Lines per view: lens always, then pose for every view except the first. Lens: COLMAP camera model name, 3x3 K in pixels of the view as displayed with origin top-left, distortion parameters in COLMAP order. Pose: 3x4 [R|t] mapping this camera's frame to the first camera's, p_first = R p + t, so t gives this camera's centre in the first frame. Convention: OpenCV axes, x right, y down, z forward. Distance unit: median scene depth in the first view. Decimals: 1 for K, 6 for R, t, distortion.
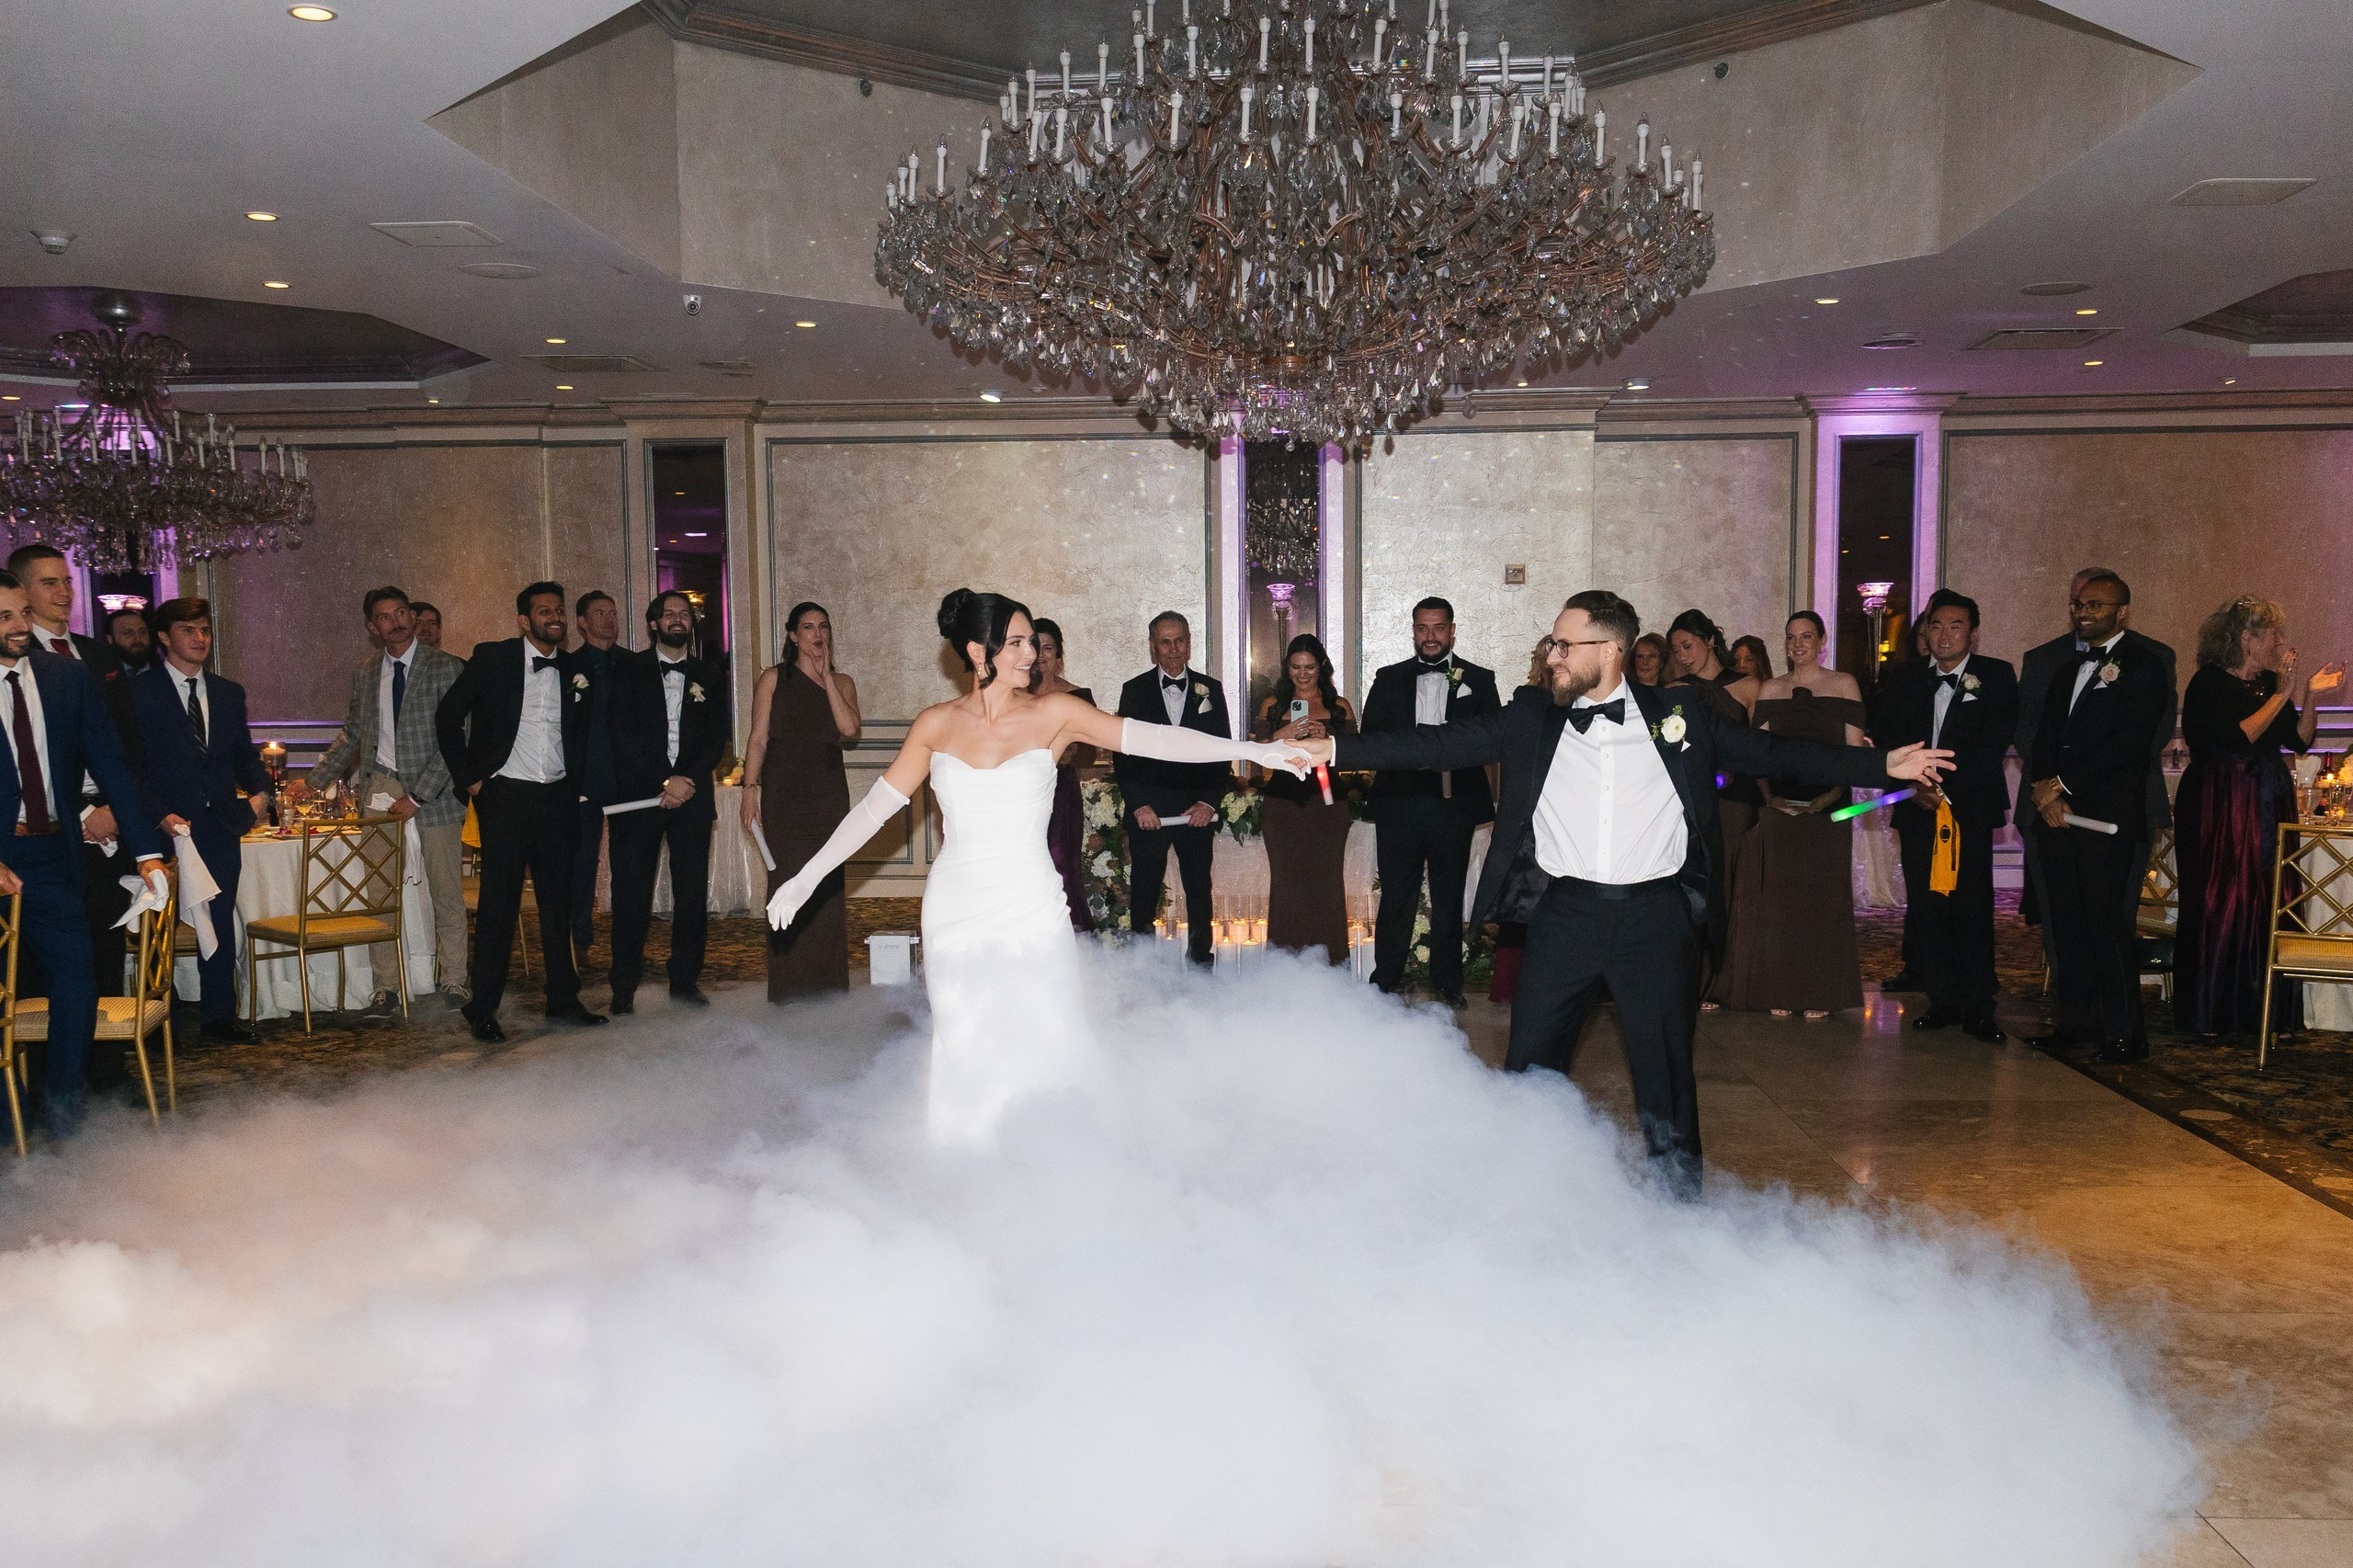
lens RADIAL K [[2138.9, 0, 1176.5], [0, 2138.9, 784.0], [0, 0, 1]] dist [-0.003485, -0.005734]
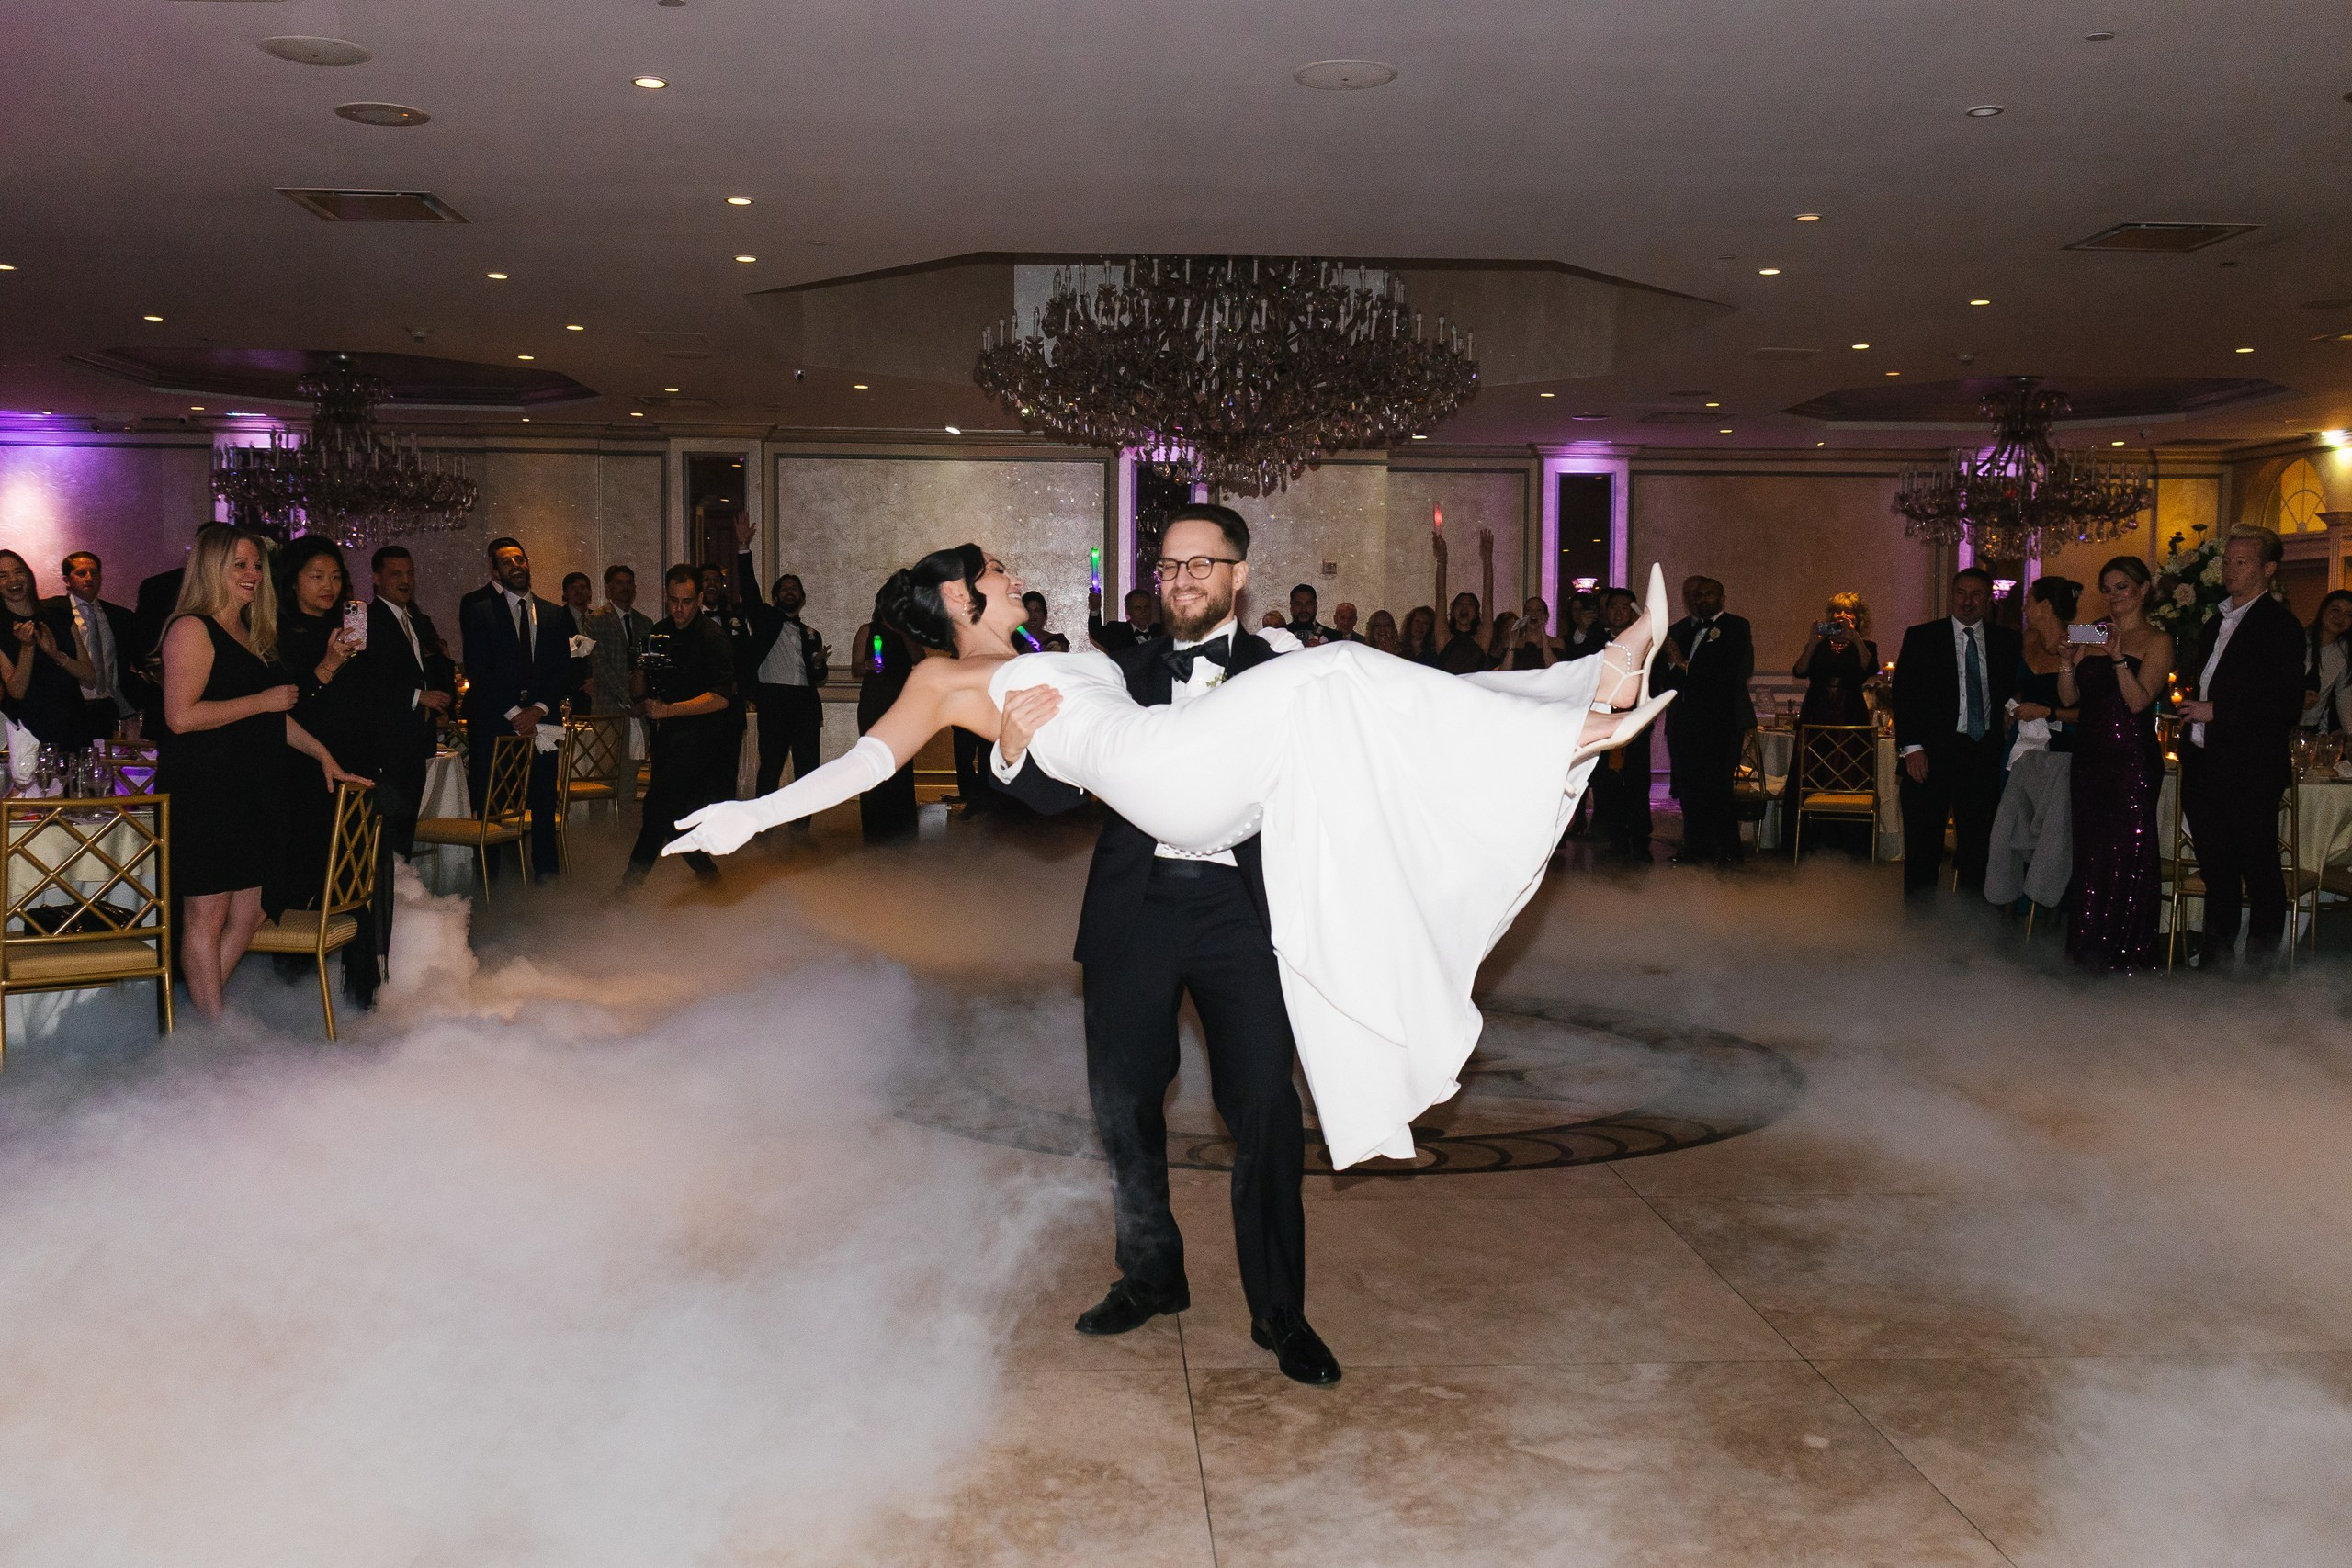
lens RADIAL K [[2137.8, 0, 1176.0], [0, 2137.8, 784.0], [0, 0, 1]] dist [-0.003485, -0.005734]
pose [[0.992914, 0.008439, 0.118533, -0.101434], [-0.009476, 0.999922, 0.008194, 0.031401], [-0.118454, -0.009259, 0.992916, -0.359161]]
